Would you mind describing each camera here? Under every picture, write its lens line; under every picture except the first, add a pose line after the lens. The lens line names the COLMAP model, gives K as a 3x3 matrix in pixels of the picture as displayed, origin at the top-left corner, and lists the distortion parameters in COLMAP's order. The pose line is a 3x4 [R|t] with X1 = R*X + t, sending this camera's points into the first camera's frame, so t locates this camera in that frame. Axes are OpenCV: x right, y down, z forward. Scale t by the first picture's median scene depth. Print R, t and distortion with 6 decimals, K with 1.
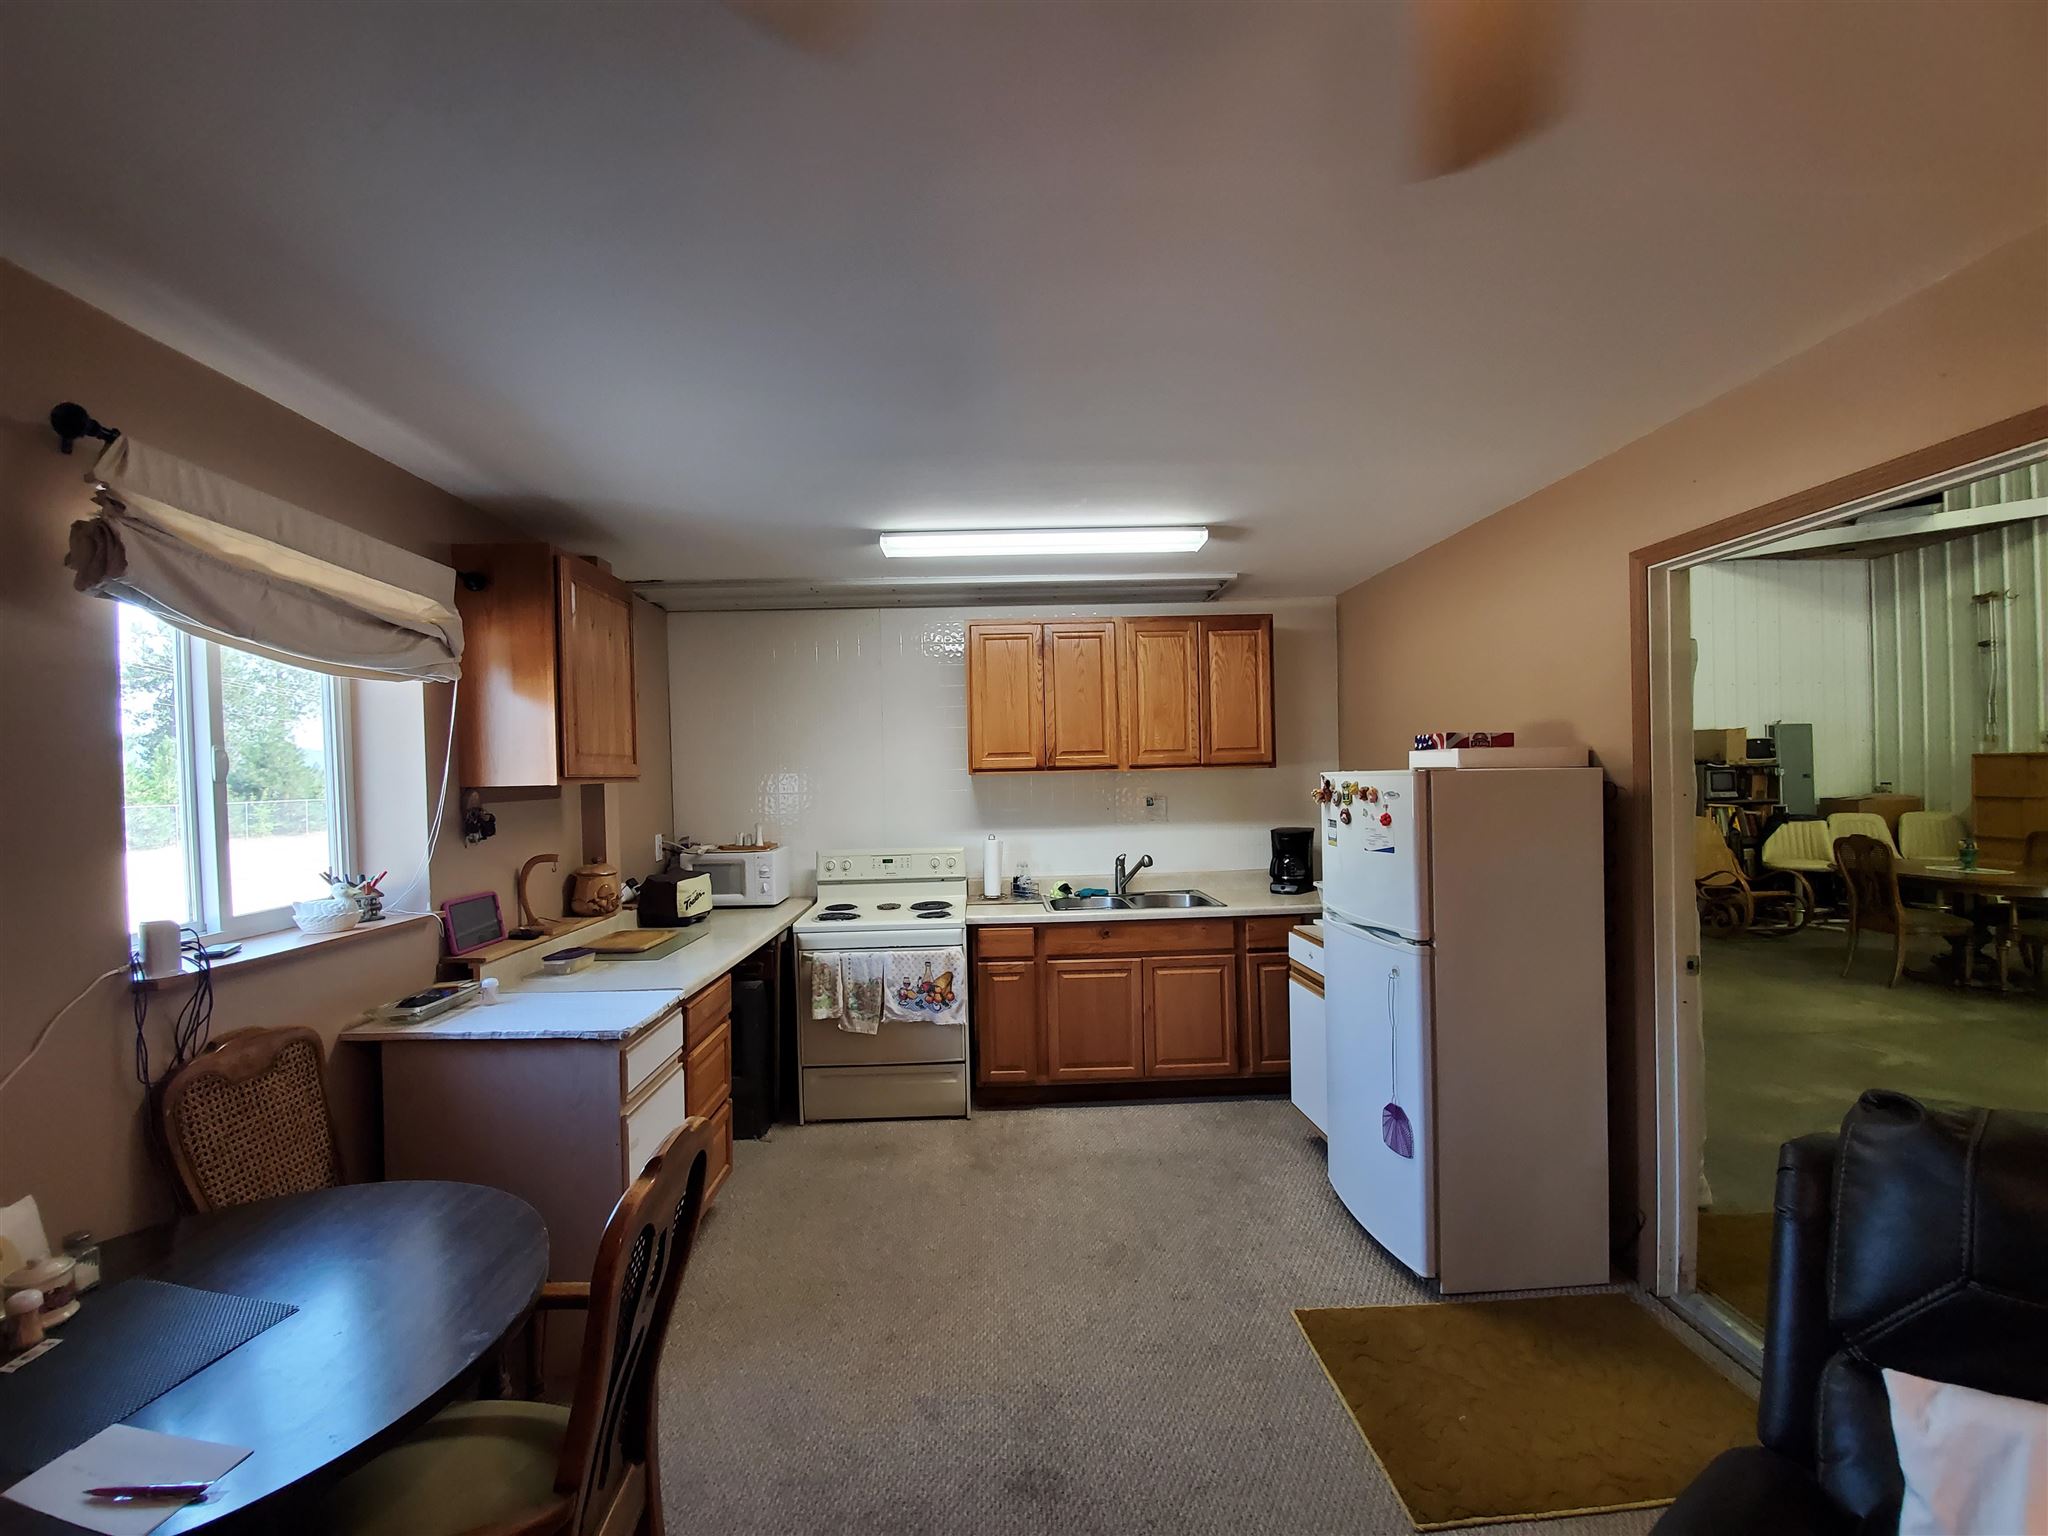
lens RADIAL K [[811.1, 0, 1004.0], [0, 811.1, 784.8], [0, 0, 1]] dist [0.009517, -0.015886]
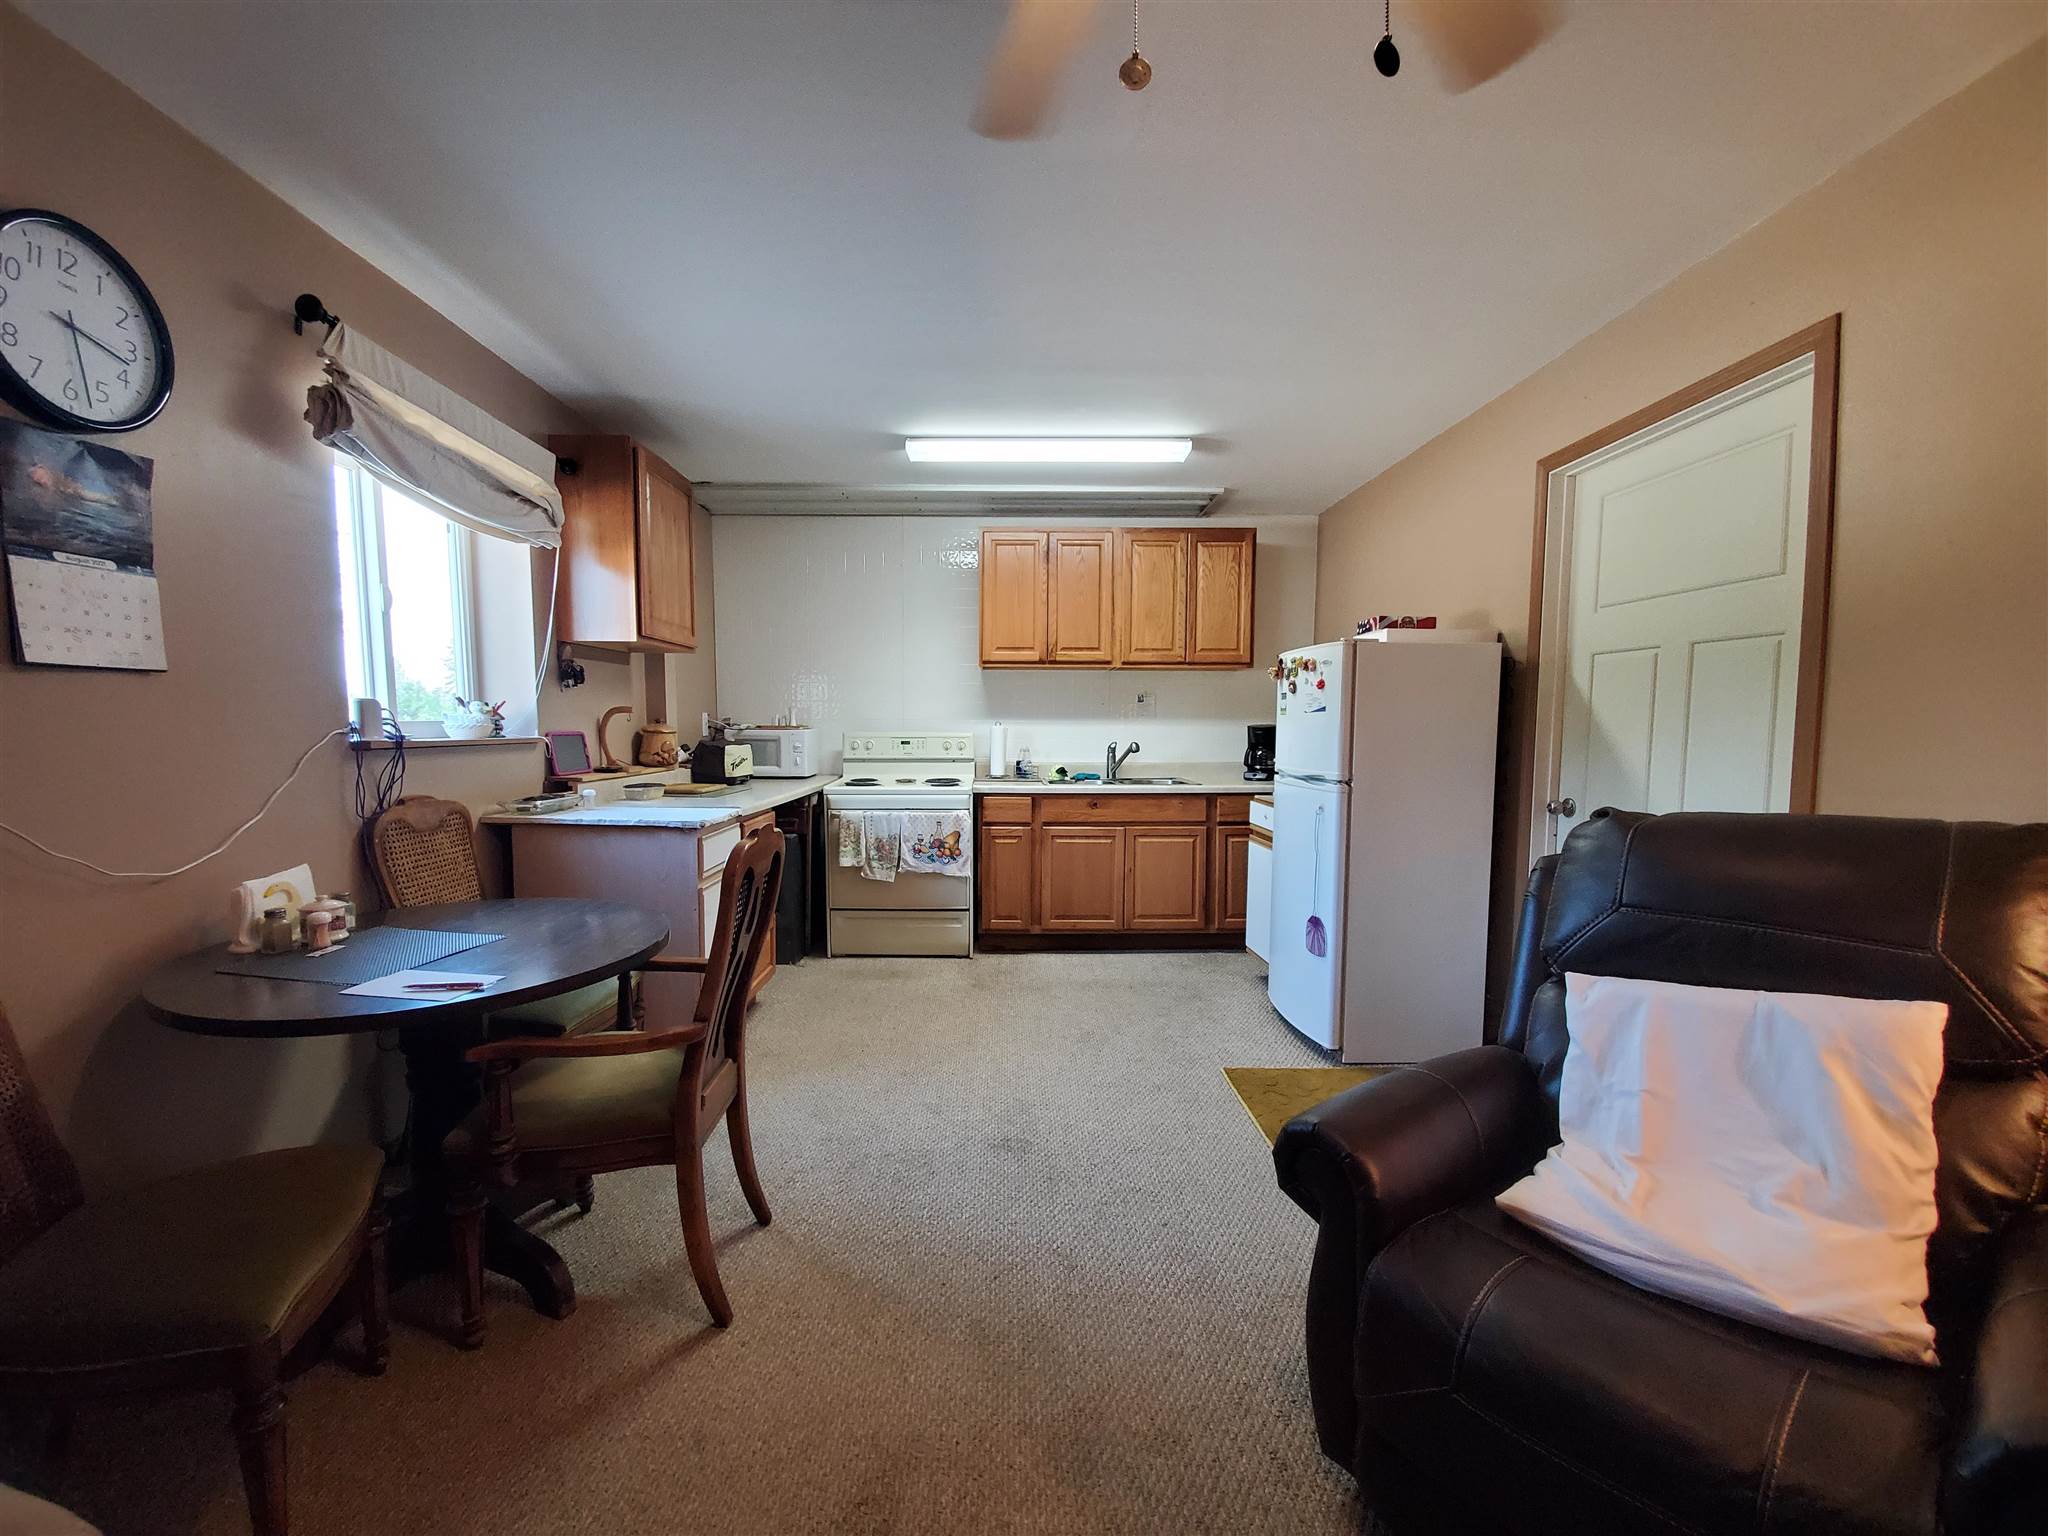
lens RADIAL K [[811.1, 0, 1004.0], [0, 811.1, 784.8], [0, 0, 1]] dist [0.009517, -0.015886]
pose [[0.999476, 0.028458, -0.015404, 0.016219], [-0.027381, 0.997439, 0.066075, 0.091035], [0.017245, -0.065619, 0.997696, -0.161698]]
